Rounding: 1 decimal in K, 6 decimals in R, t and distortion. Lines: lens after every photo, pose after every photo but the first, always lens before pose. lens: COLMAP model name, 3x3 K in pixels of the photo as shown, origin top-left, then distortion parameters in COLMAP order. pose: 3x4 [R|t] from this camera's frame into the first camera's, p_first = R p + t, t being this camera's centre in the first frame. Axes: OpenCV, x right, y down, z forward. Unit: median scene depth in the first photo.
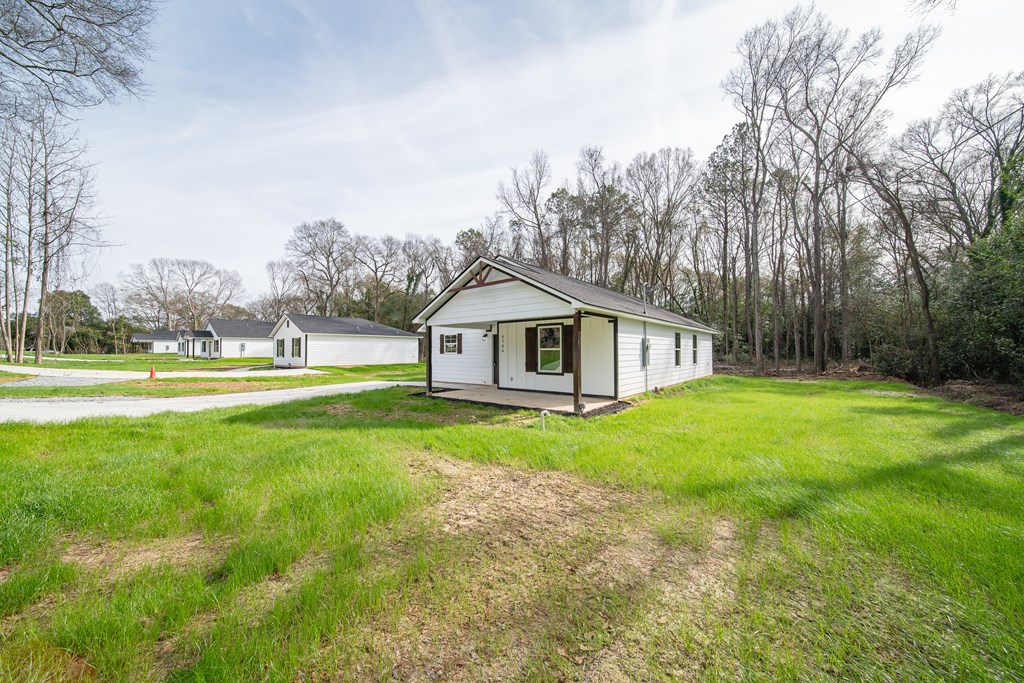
lens RADIAL K [[357.4, 0, 512.0], [0, 357.4, 341.5], [0, 0, 1]] dist [0.000698, -0.001477]
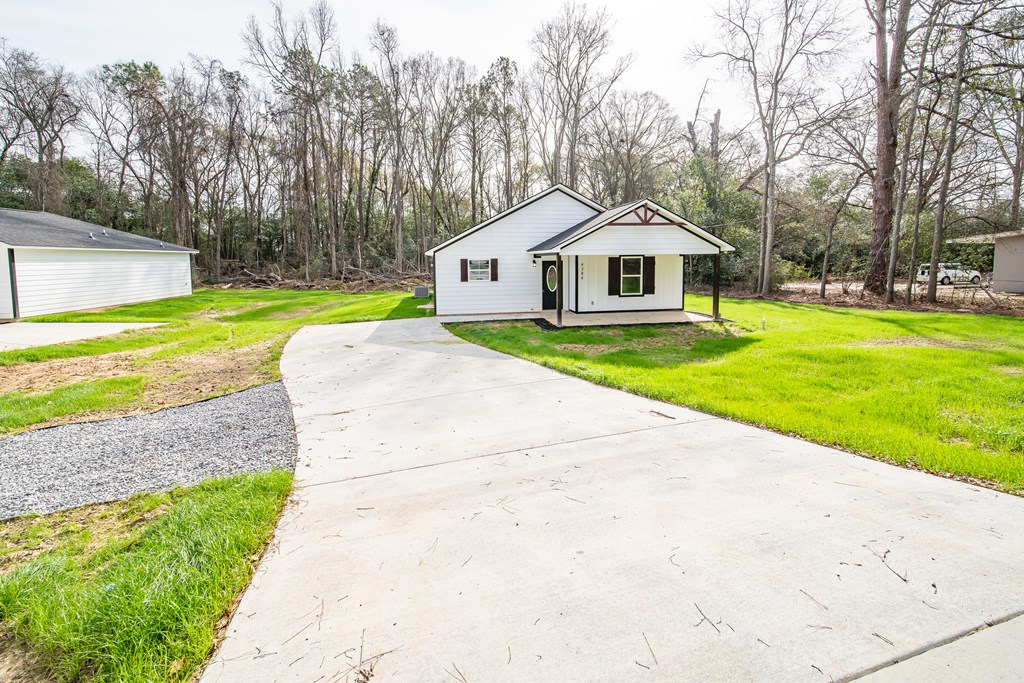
lens RADIAL K [[422.1, 0, 508.6], [0, 422.1, 283.5], [0, 0, 1]] dist [-0.000792, -0.000199]
pose [[0.657484, -0.044967, 0.752126, -0.990509], [-0.013899, 0.997324, 0.071777, -0.039354], [-0.753341, -0.057646, 0.655099, 0.292771]]
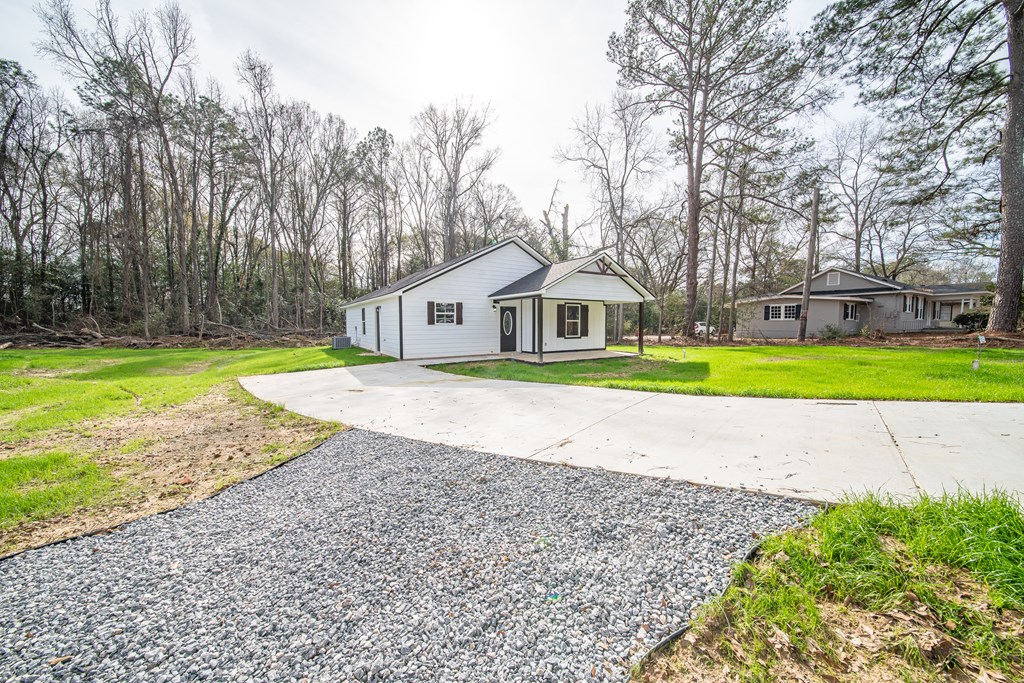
lens RADIAL K [[357.4, 0, 512.0], [0, 357.4, 341.5], [0, 0, 1]] dist [0.000698, -0.001477]
pose [[0.283141, -0.039886, 0.958248, -1.058404], [-0.025125, 0.998483, 0.048985, 0.031503], [-0.958749, -0.037946, 0.281710, 0.652835]]
